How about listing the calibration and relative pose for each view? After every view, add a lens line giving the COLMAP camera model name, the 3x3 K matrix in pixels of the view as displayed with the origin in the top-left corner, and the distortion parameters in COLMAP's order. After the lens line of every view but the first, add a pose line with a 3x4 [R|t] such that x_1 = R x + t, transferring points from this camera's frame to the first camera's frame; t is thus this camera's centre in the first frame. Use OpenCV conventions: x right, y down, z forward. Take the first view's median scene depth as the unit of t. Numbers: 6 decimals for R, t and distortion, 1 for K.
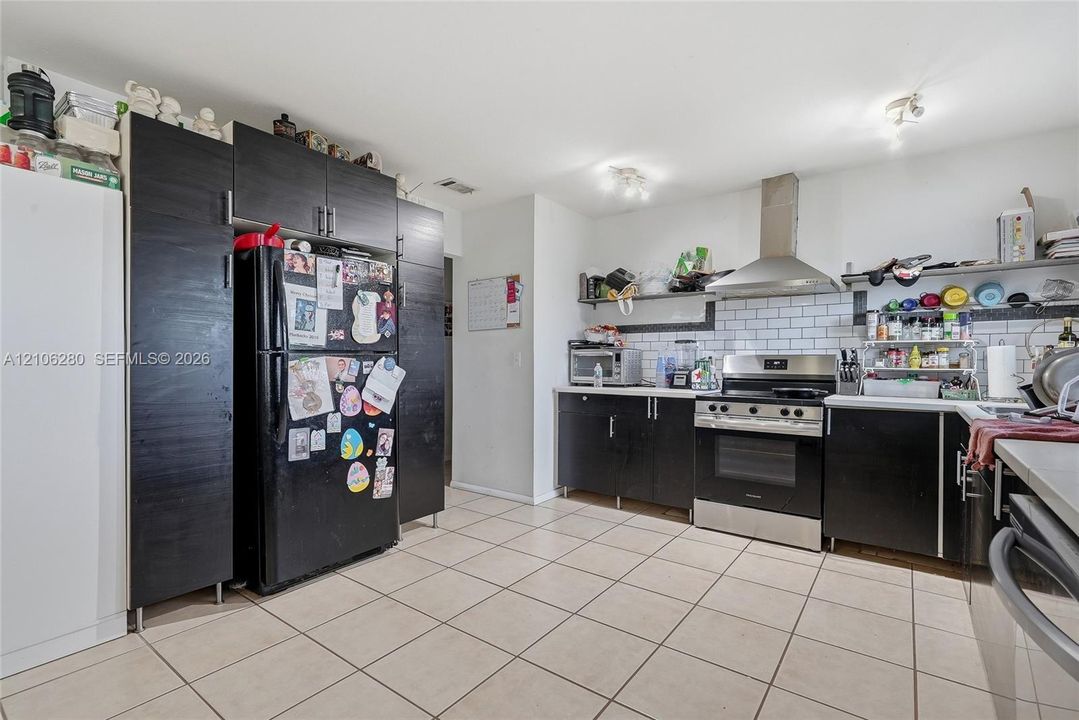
lens RADIAL K [[491.4, 0, 533.1], [0, 491.4, 364.7], [0, 0, 1]] dist [0.010441, -0.000767]
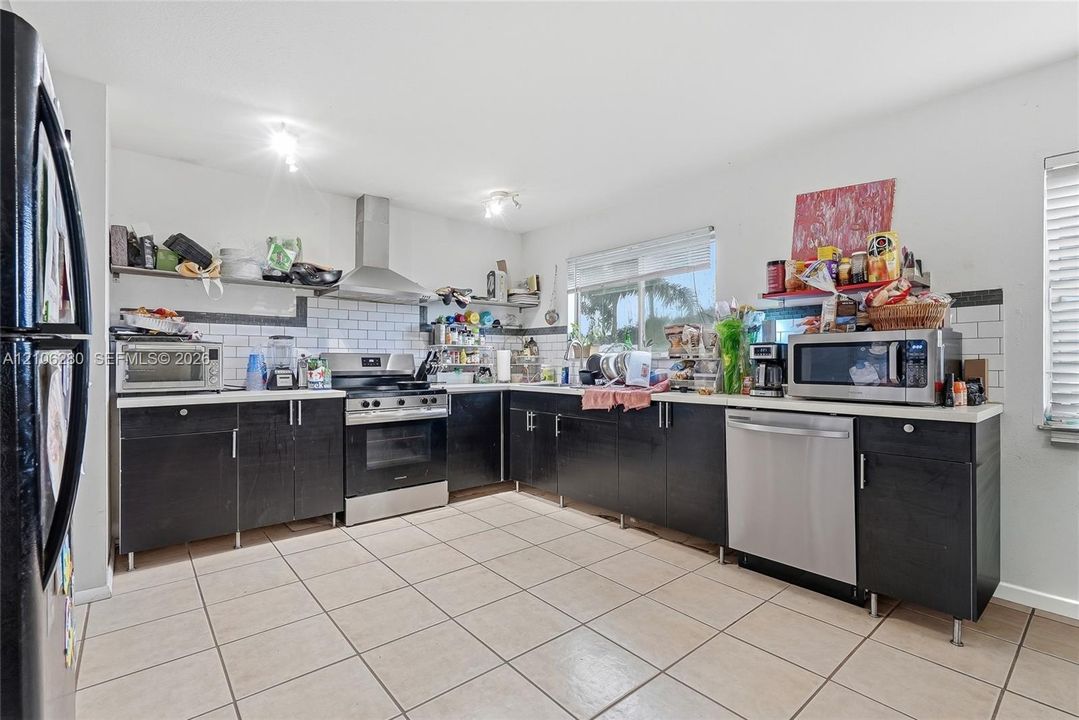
lens RADIAL K [[491.4, 0, 536.3], [0, 491.4, 358.3], [0, 0, 1]] dist [0.010441, -0.000767]
pose [[0.230015, 0.002078, 0.973185, -0.546068], [0.007571, 0.999964, -0.003924, -0.002240], [-0.973158, 0.008271, 0.229991, 0.401570]]
